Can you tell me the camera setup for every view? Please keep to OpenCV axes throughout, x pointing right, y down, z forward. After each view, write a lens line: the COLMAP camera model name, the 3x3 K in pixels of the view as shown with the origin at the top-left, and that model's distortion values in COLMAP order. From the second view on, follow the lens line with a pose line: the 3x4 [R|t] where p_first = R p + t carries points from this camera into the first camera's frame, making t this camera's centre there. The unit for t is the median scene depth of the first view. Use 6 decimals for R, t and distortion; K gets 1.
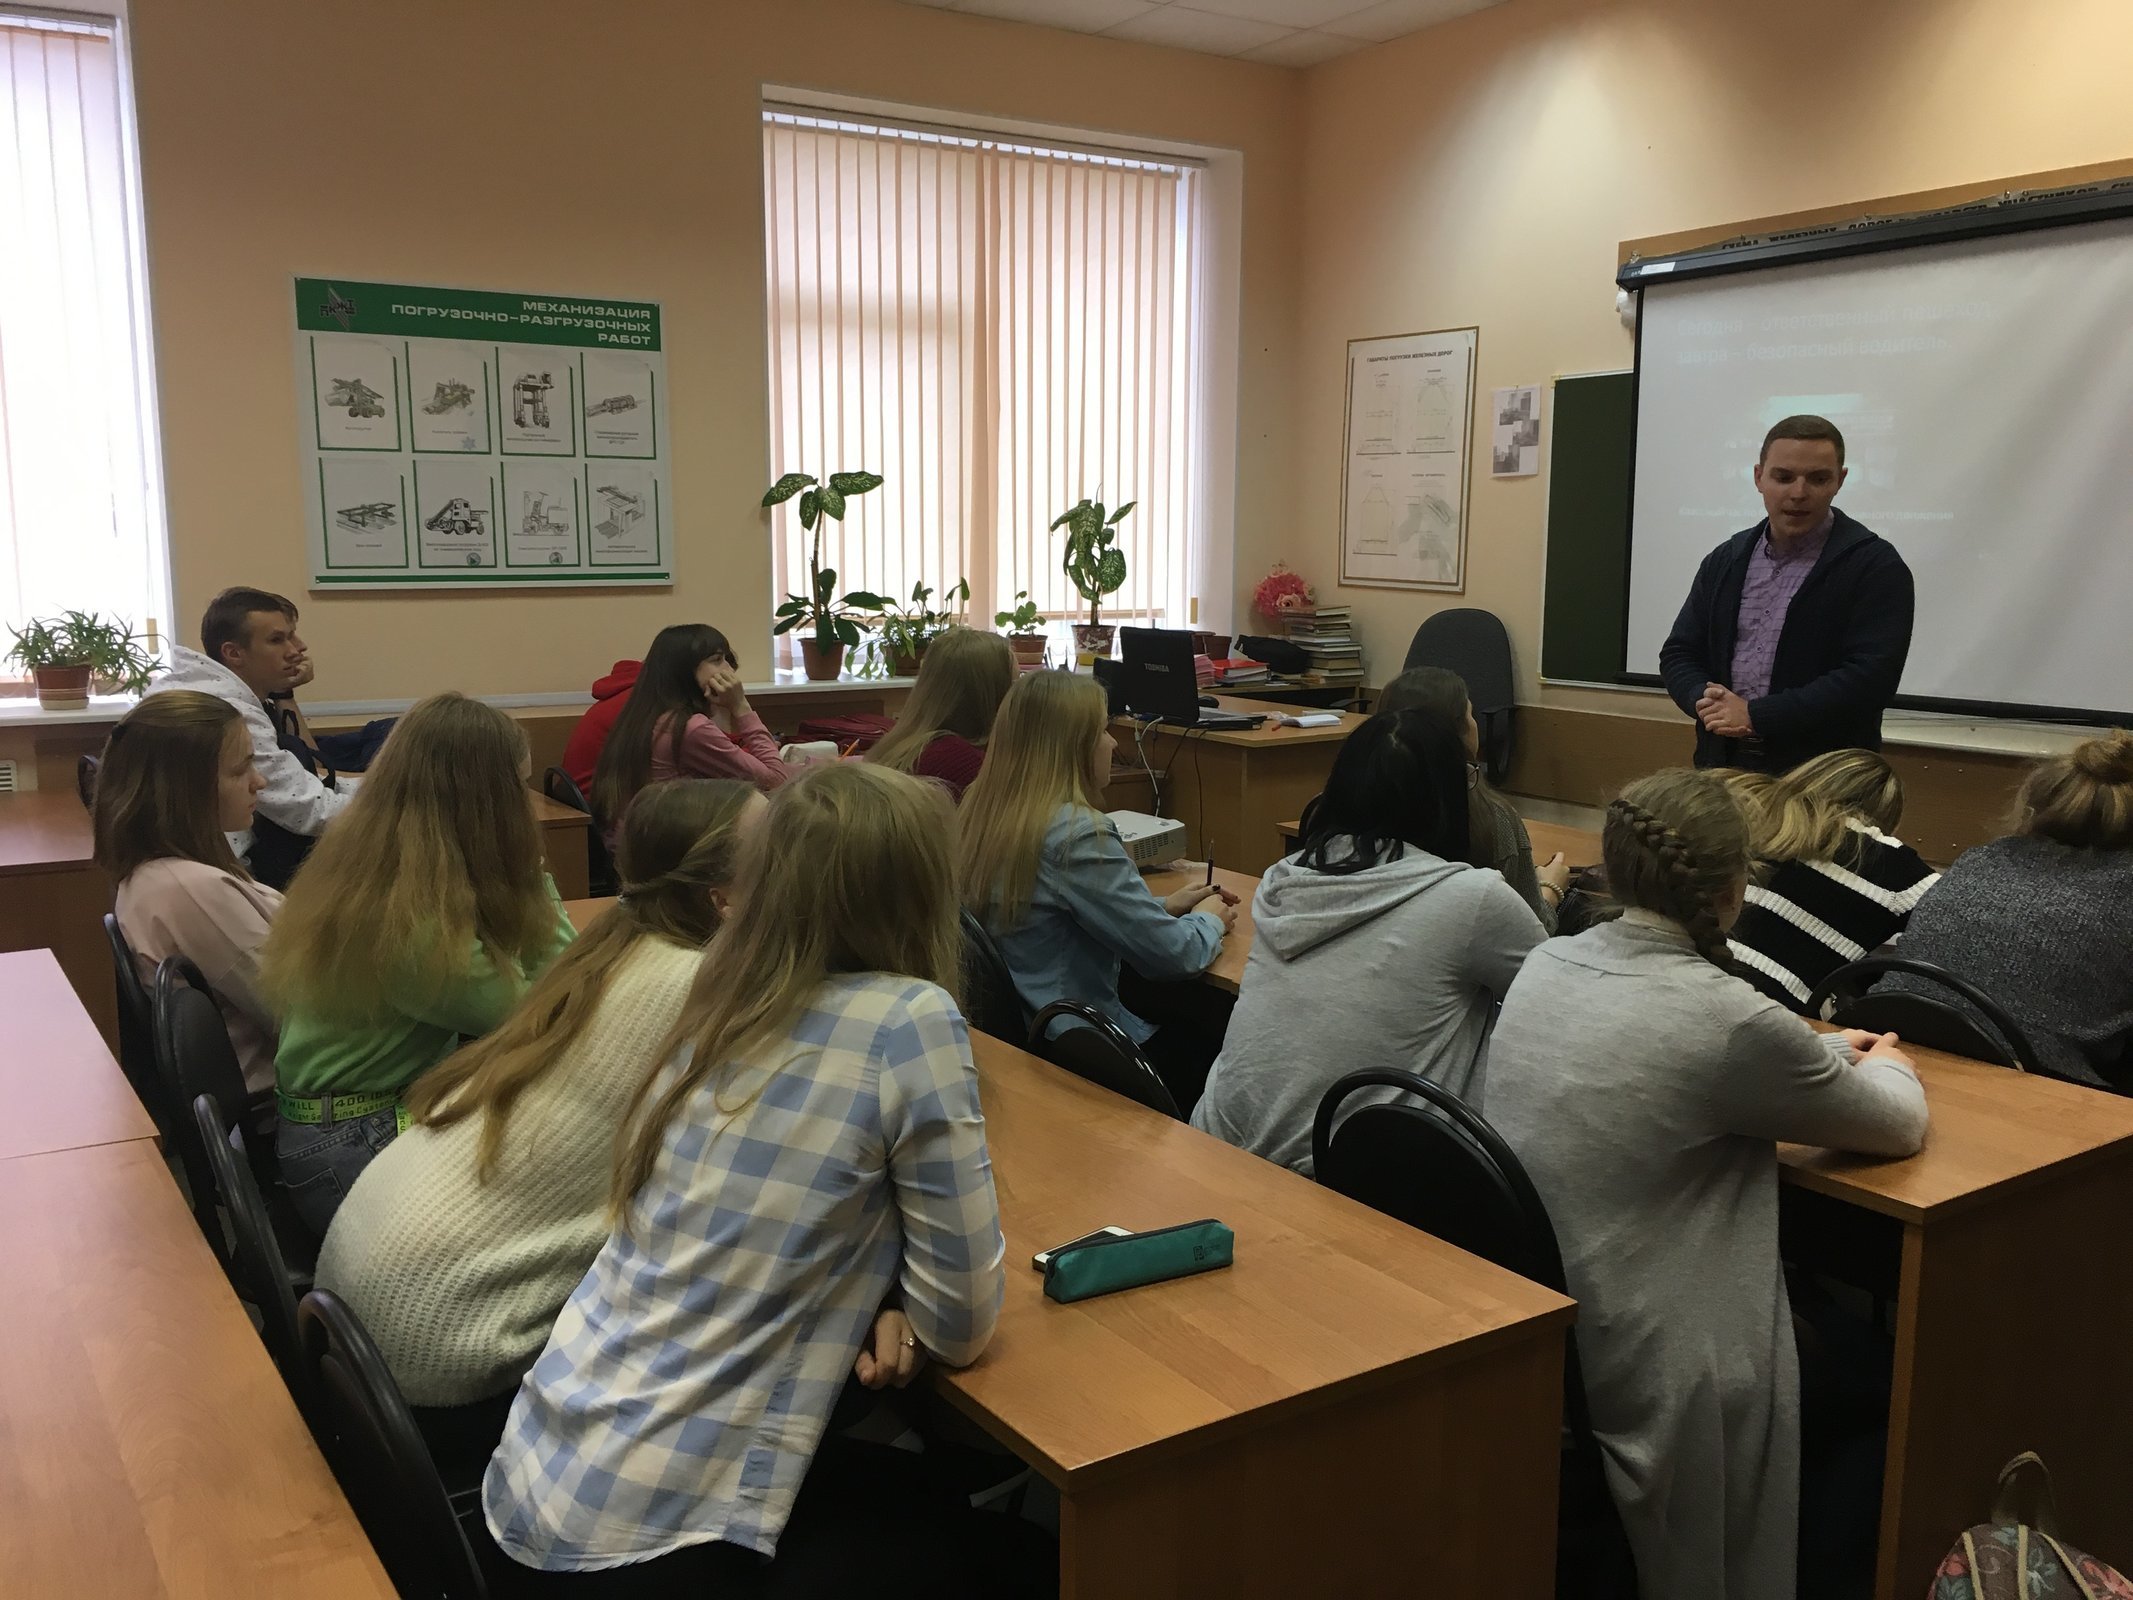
lens RADIAL K [[1817.5, 0, 1056.3], [0, 1817.5, 793.7], [0, 0, 1]] dist [-0.006627, -0.025769]
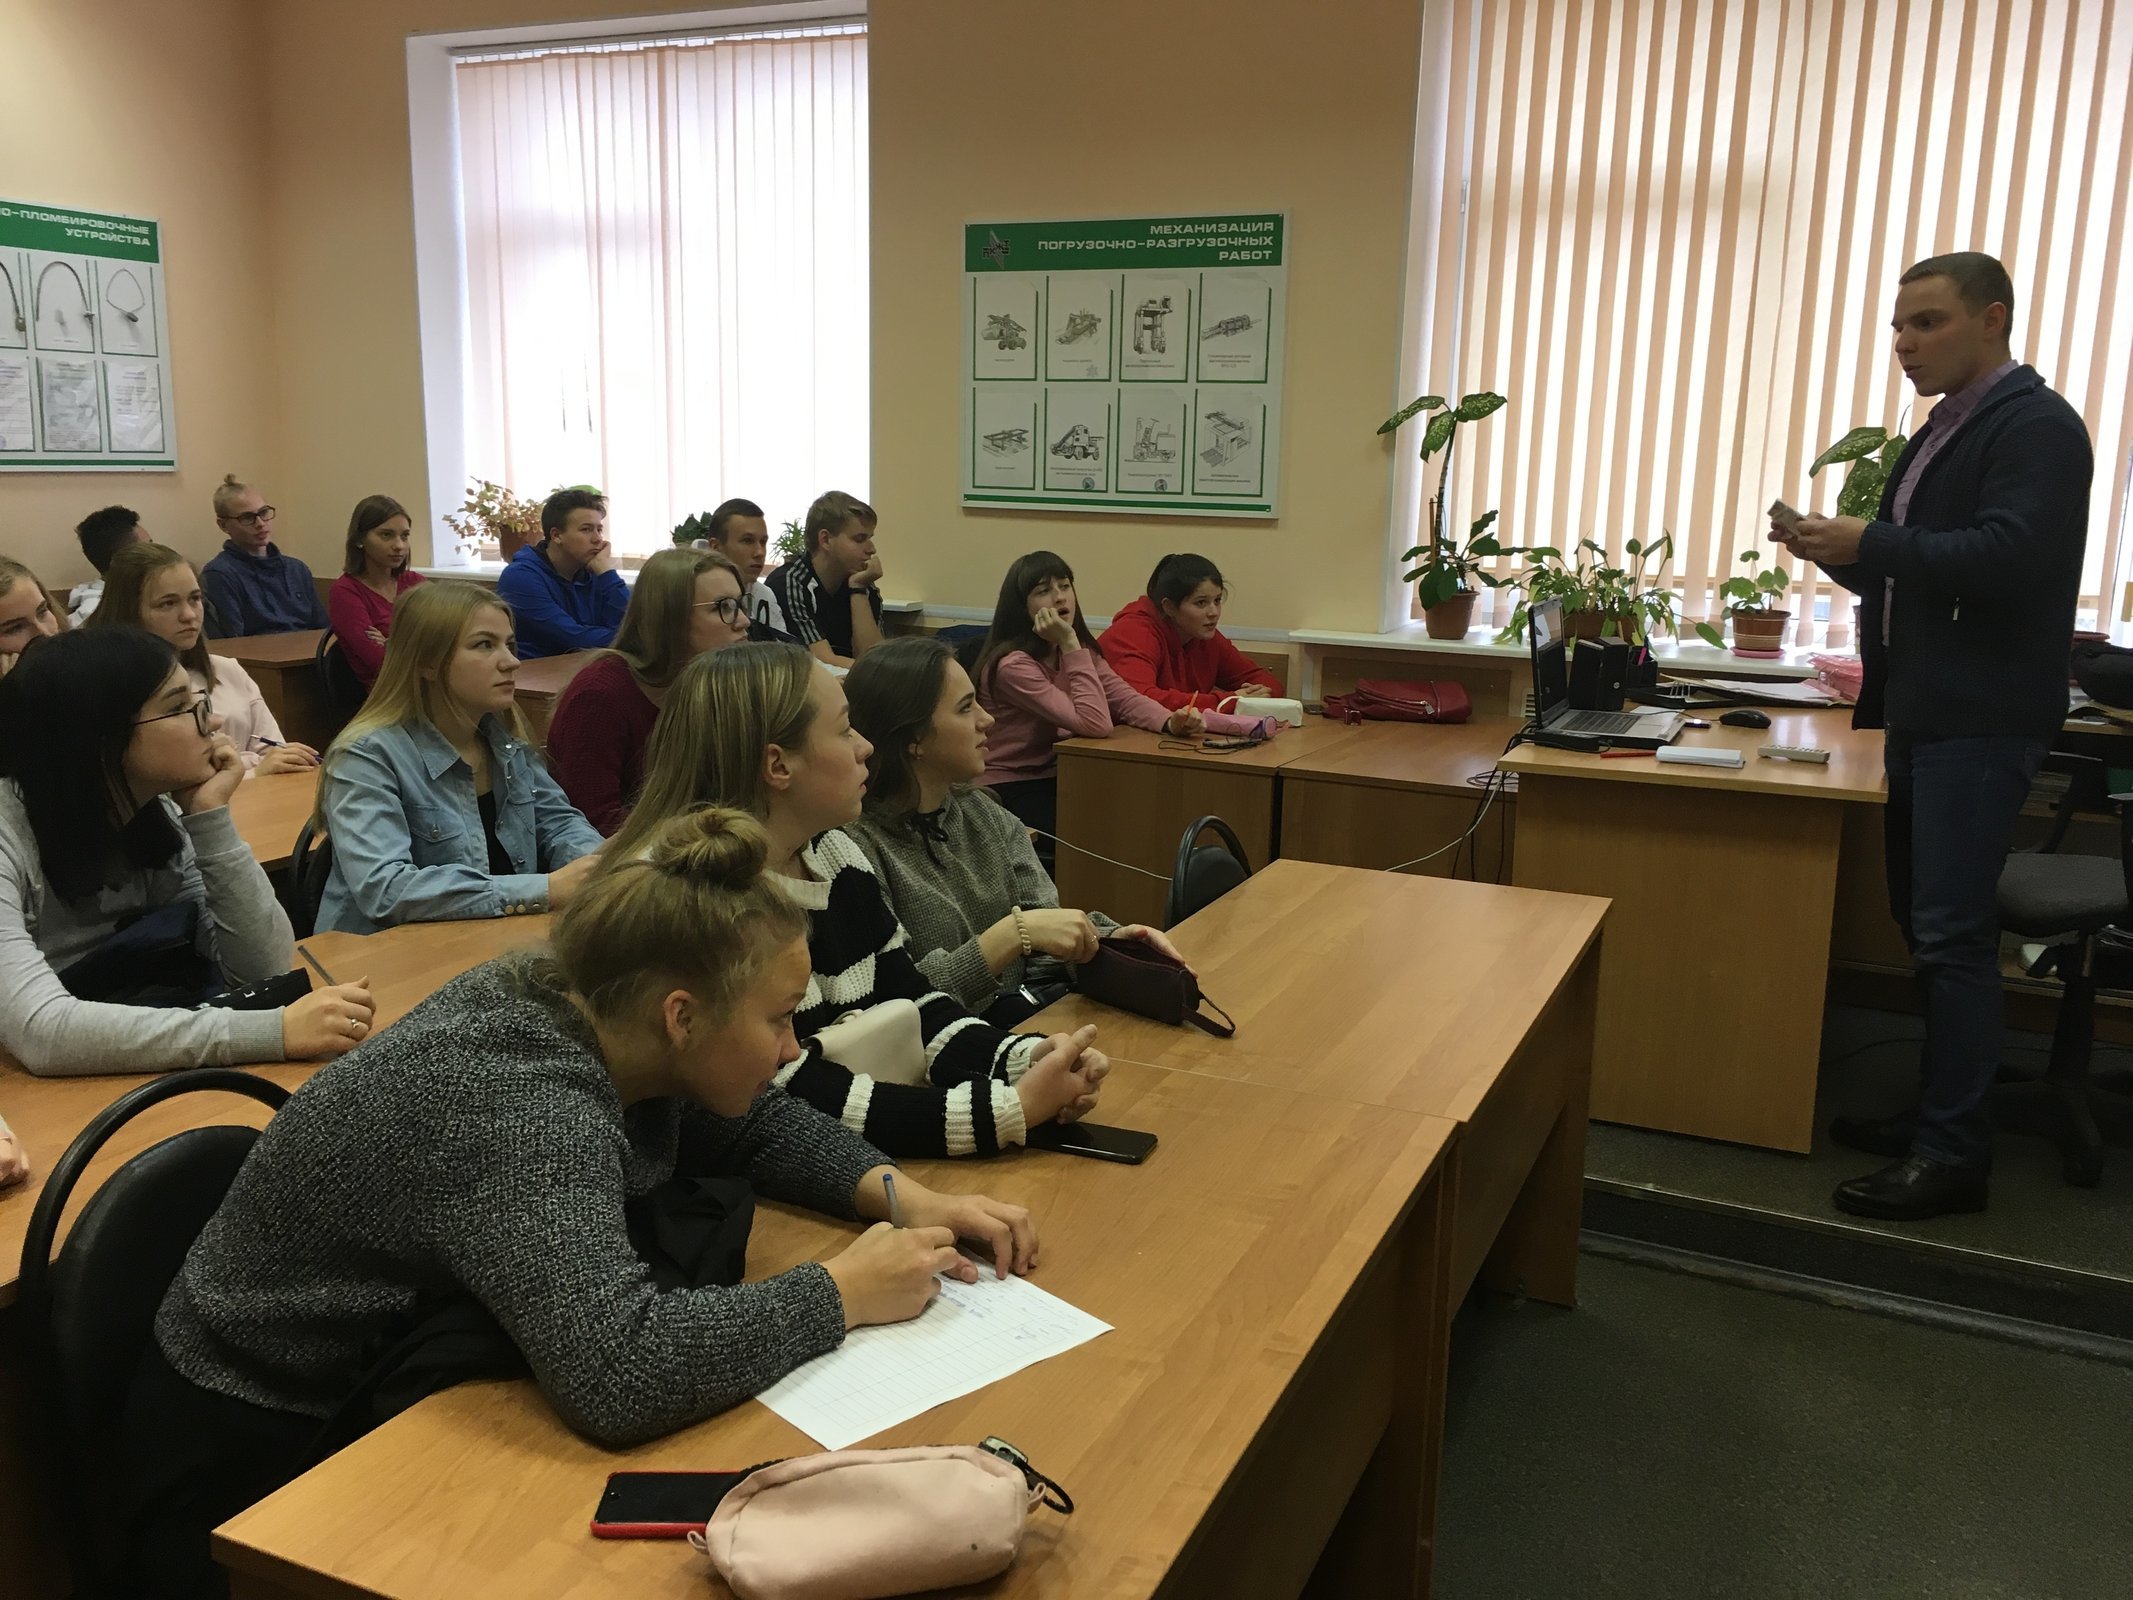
lens RADIAL K [[1817.5, 0, 1057.3], [0, 1817.5, 816.8], [0, 0, 1]] dist [-0.006627, -0.025769]
pose [[0.533532, 0.177890, -0.826861, 0.557270], [-0.133666, 0.983080, 0.125250, -0.068717], [0.835151, 0.043698, 0.548283, 0.417214]]
